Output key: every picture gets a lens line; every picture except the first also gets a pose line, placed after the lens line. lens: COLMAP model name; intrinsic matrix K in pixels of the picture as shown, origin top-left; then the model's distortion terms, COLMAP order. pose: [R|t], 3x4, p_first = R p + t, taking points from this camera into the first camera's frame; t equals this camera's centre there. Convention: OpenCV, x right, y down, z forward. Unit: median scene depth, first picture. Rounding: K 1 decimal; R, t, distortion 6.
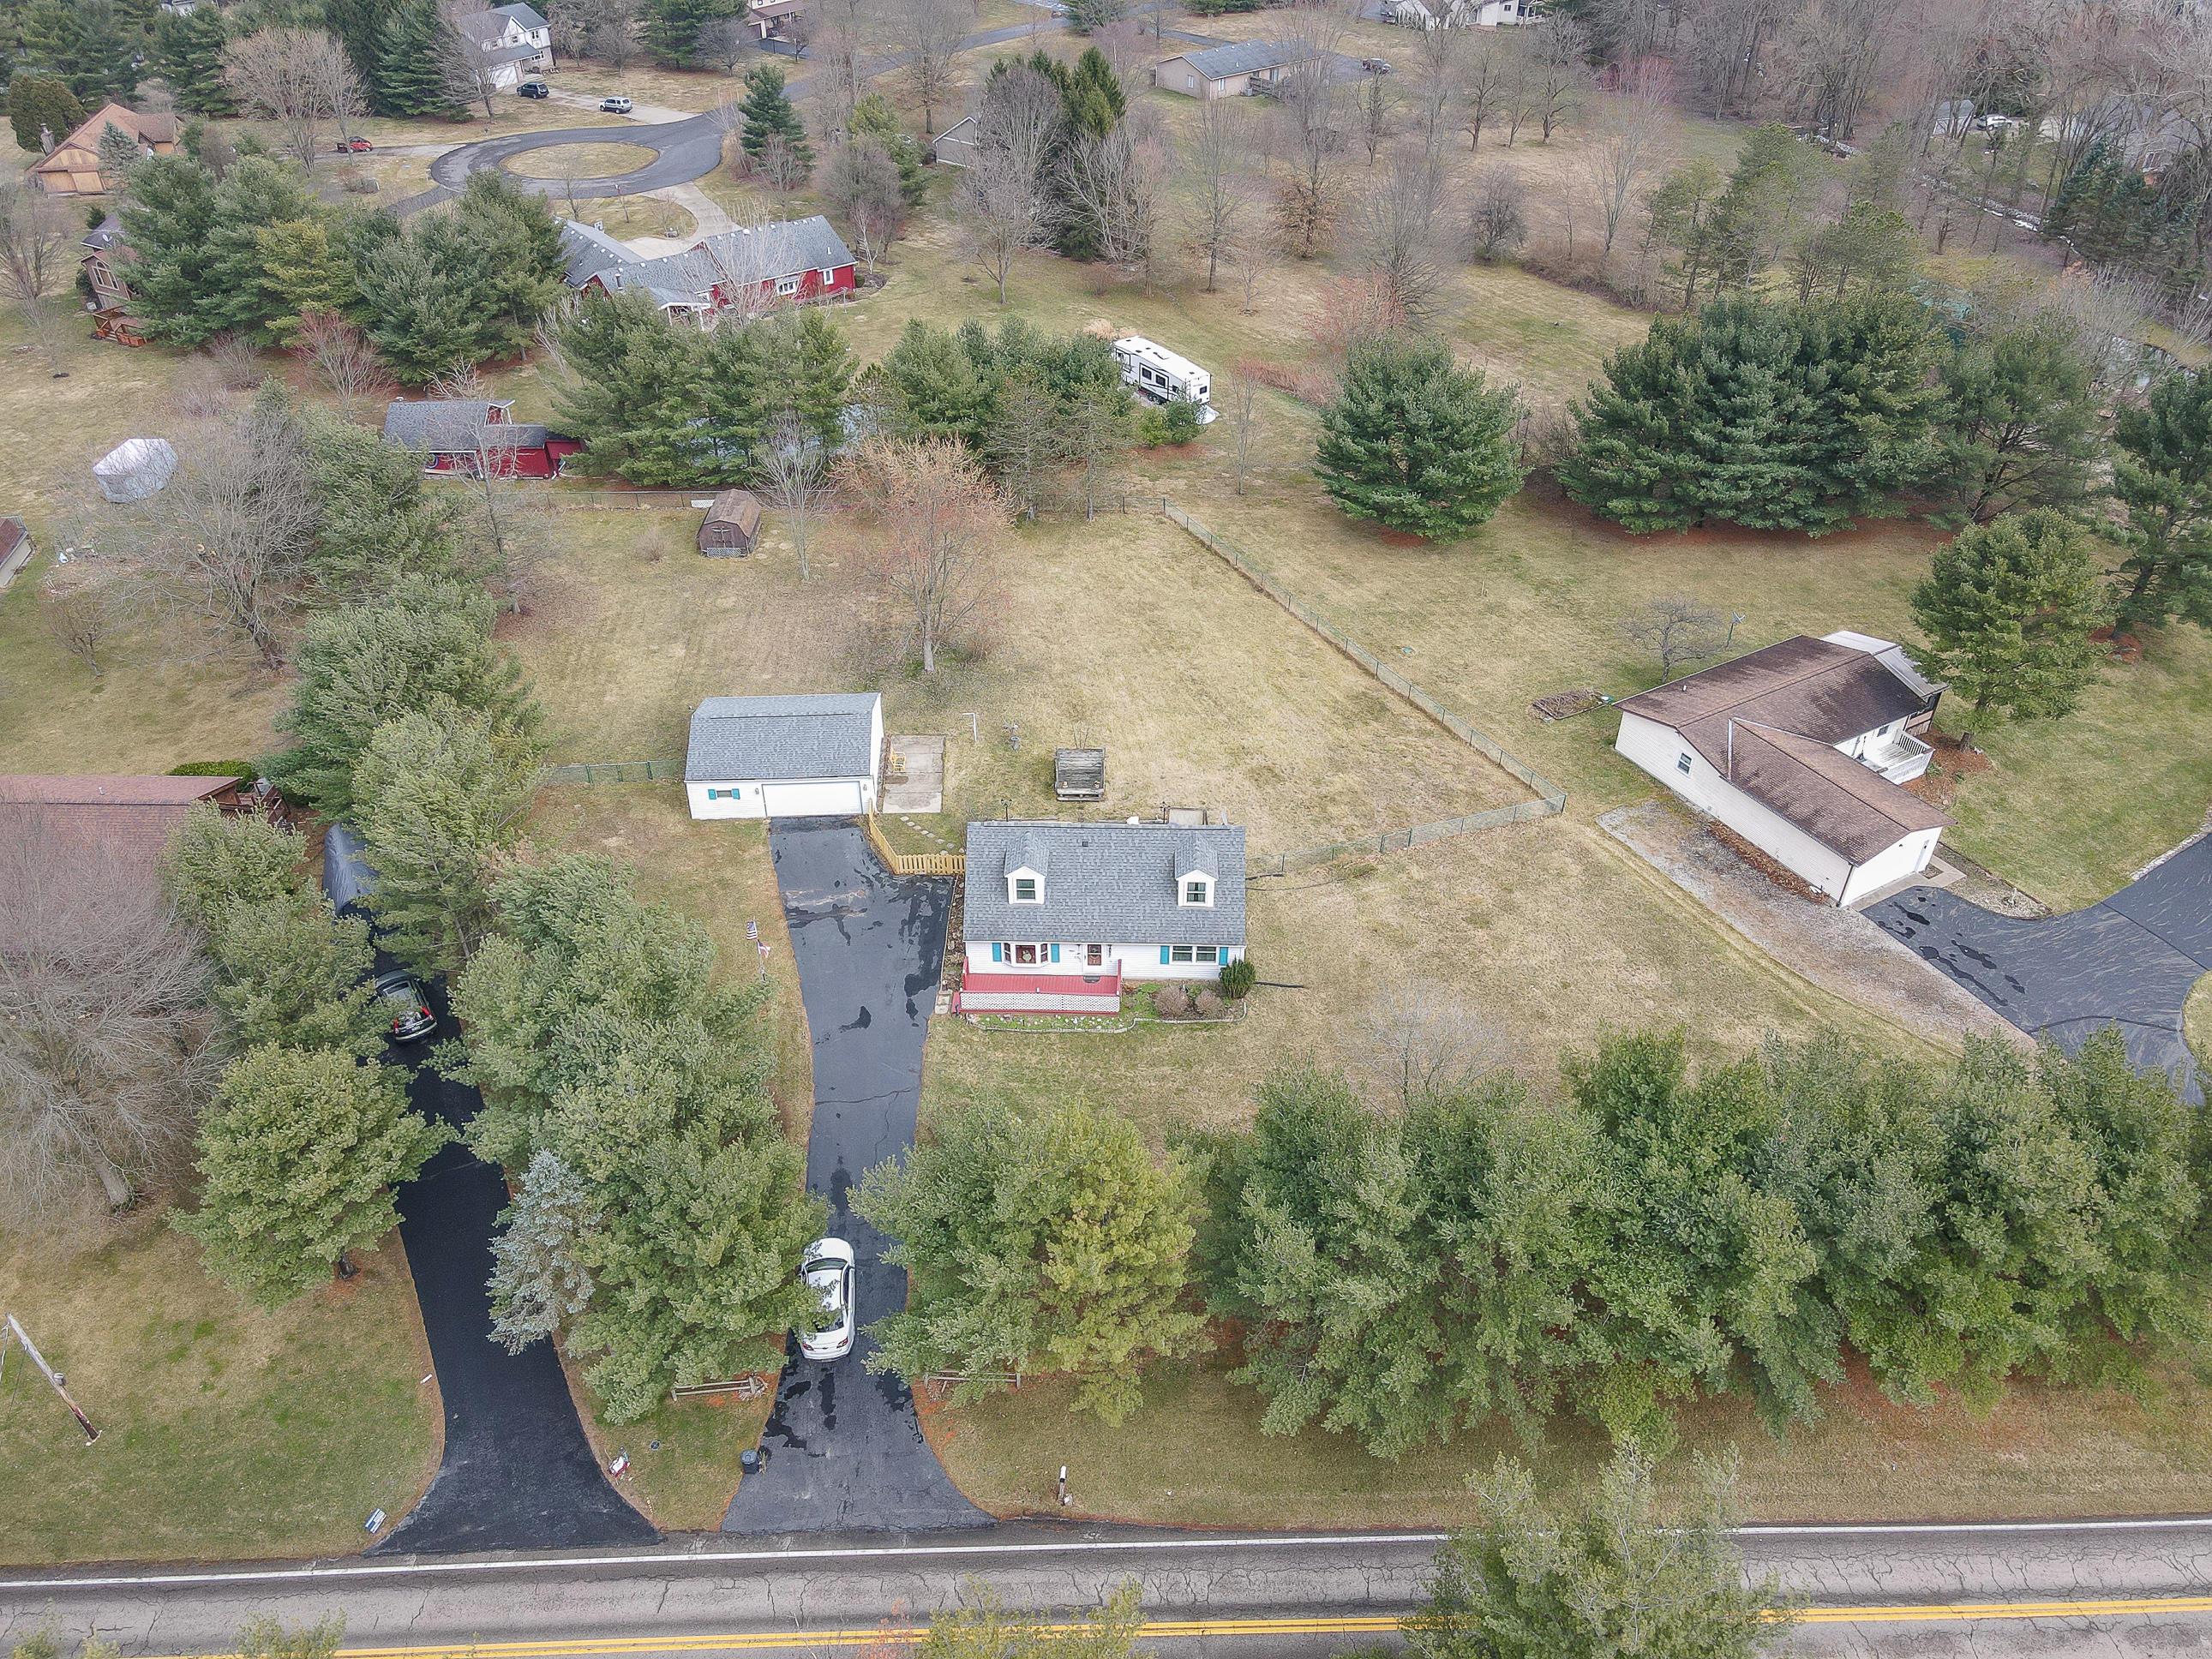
lens RADIAL K [[1616.4, 0, 1108.2], [0, 1616.4, 825.0], [0, 0, 1]] dist [0.006440, 0.022737]
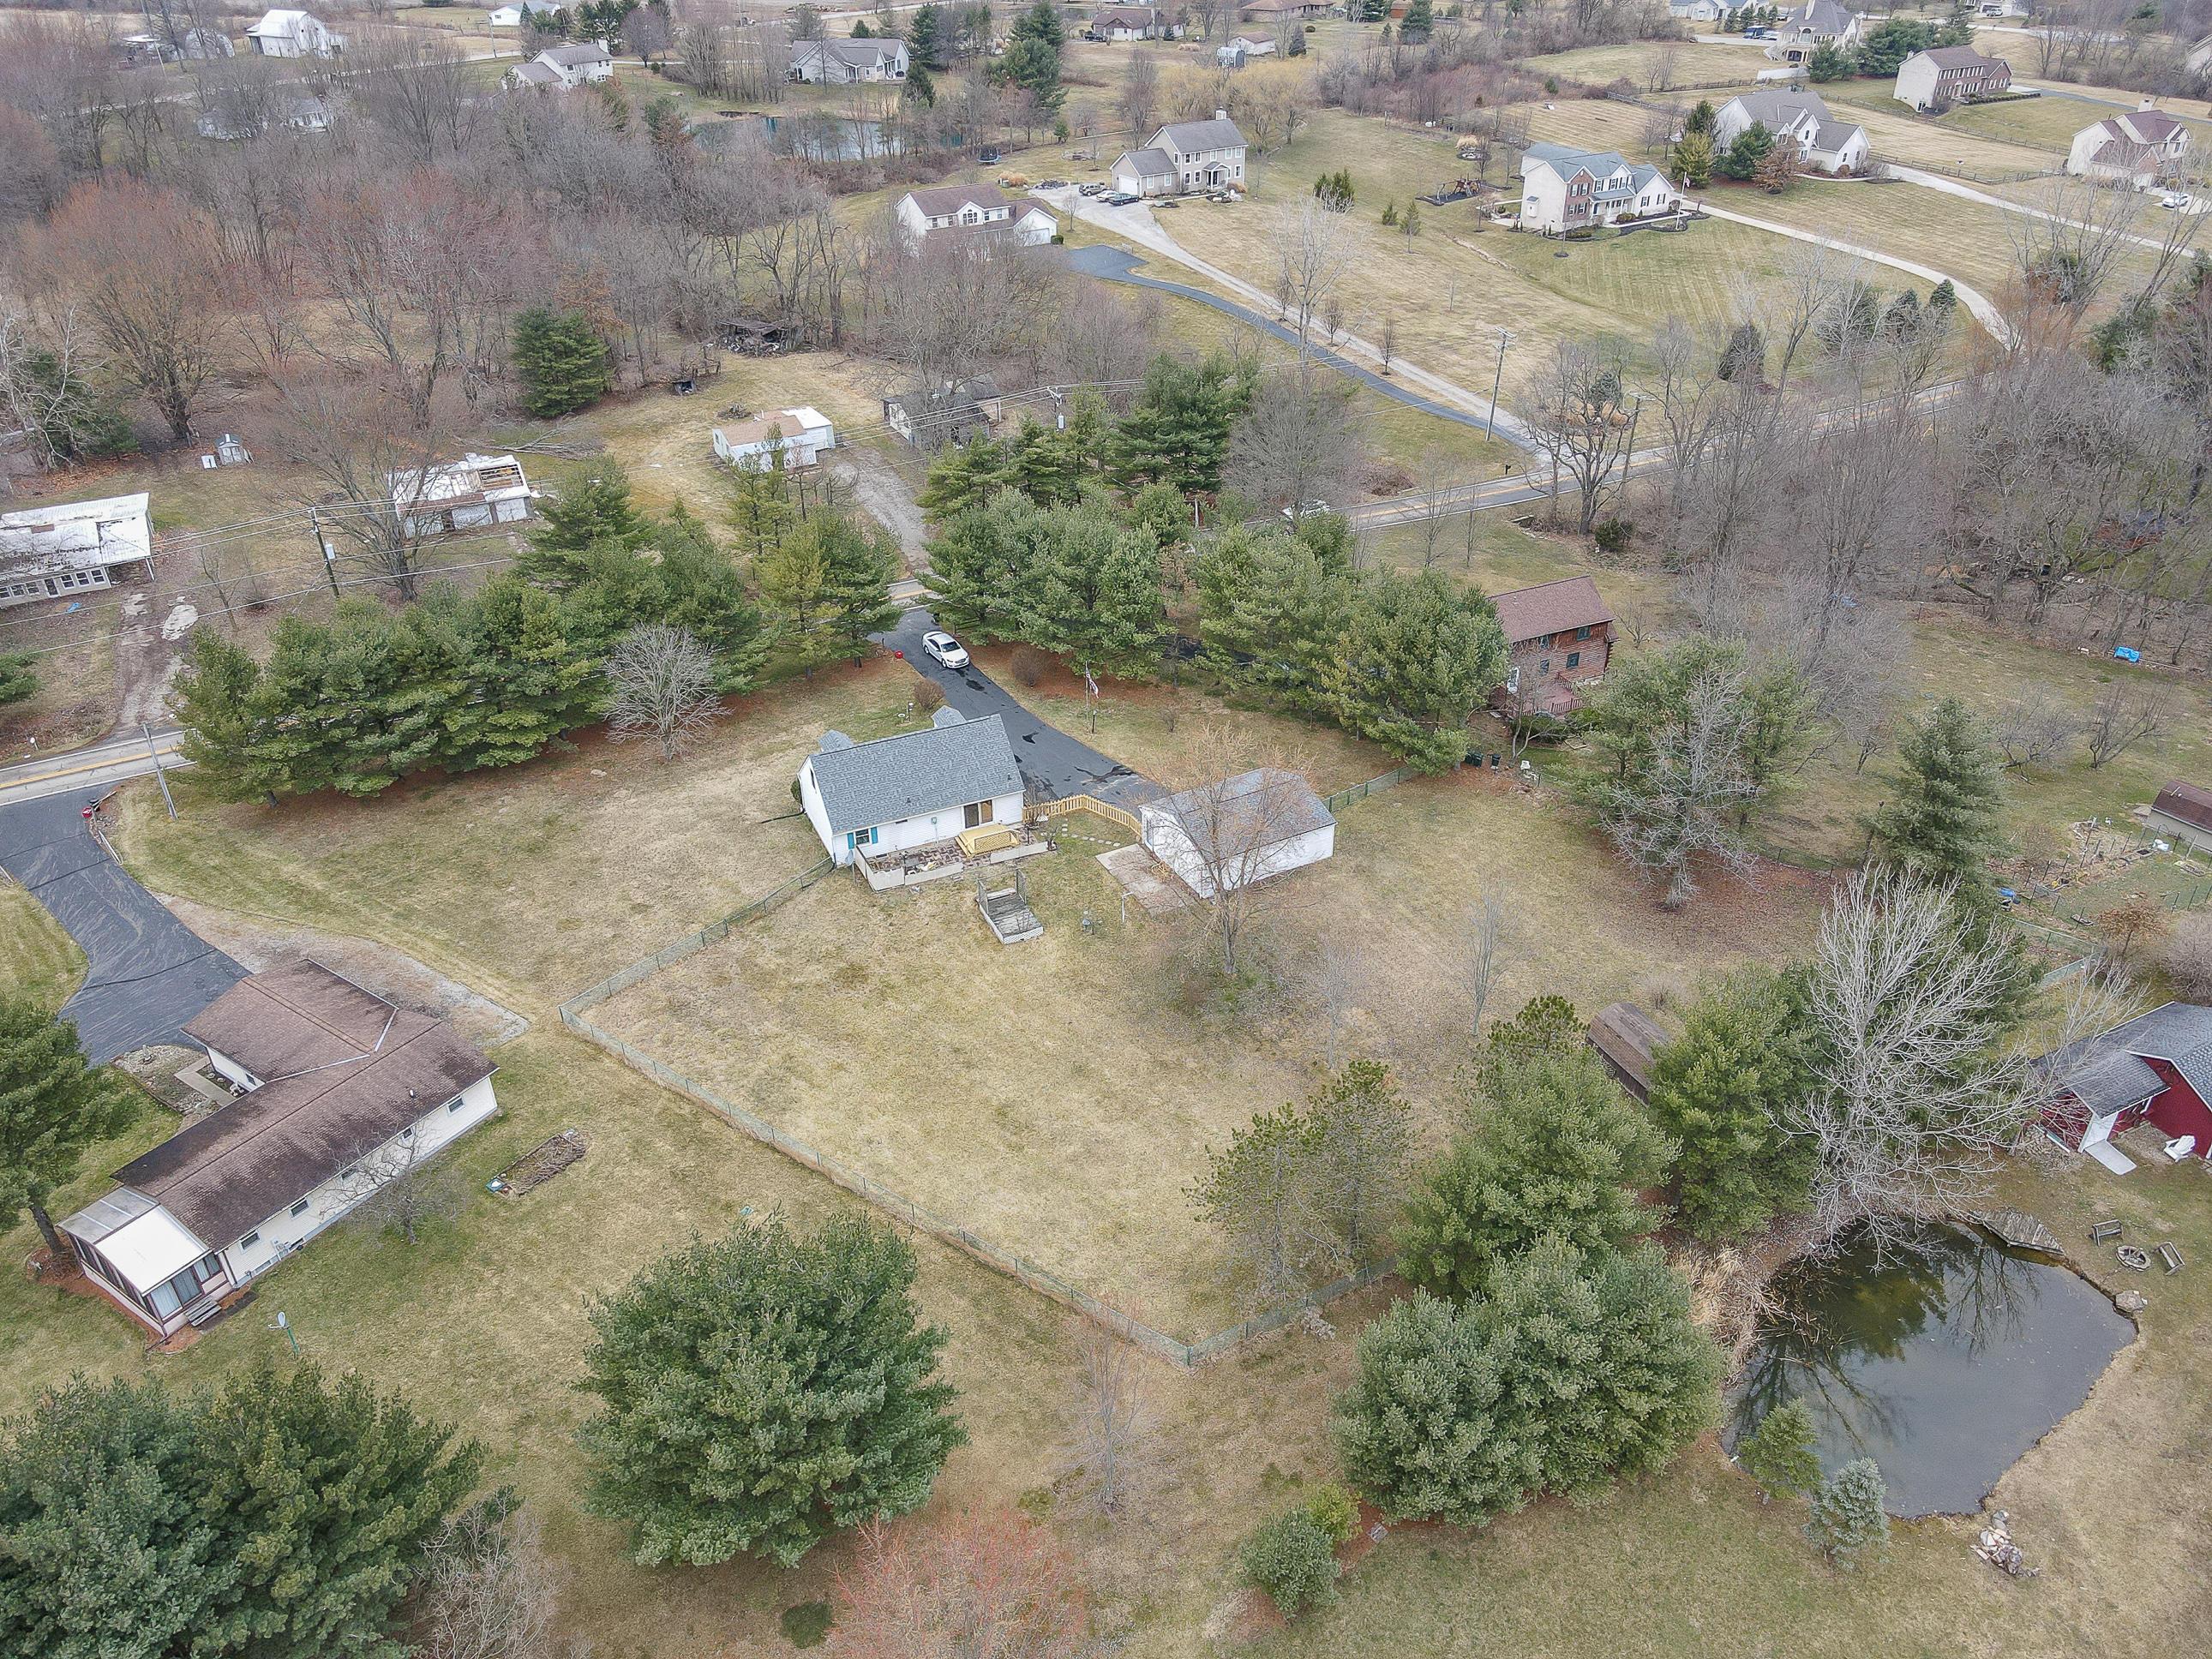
lens RADIAL K [[1616.4, 0, 1108.2], [0, 1616.4, 825.0], [0, 0, 1]] dist [0.006440, 0.022737]
pose [[-0.902724, 0.235322, -0.360158, 0.317445], [-0.251988, 0.389309, 0.885969, -1.093525], [0.348701, 0.890540, -0.292140, 1.347578]]
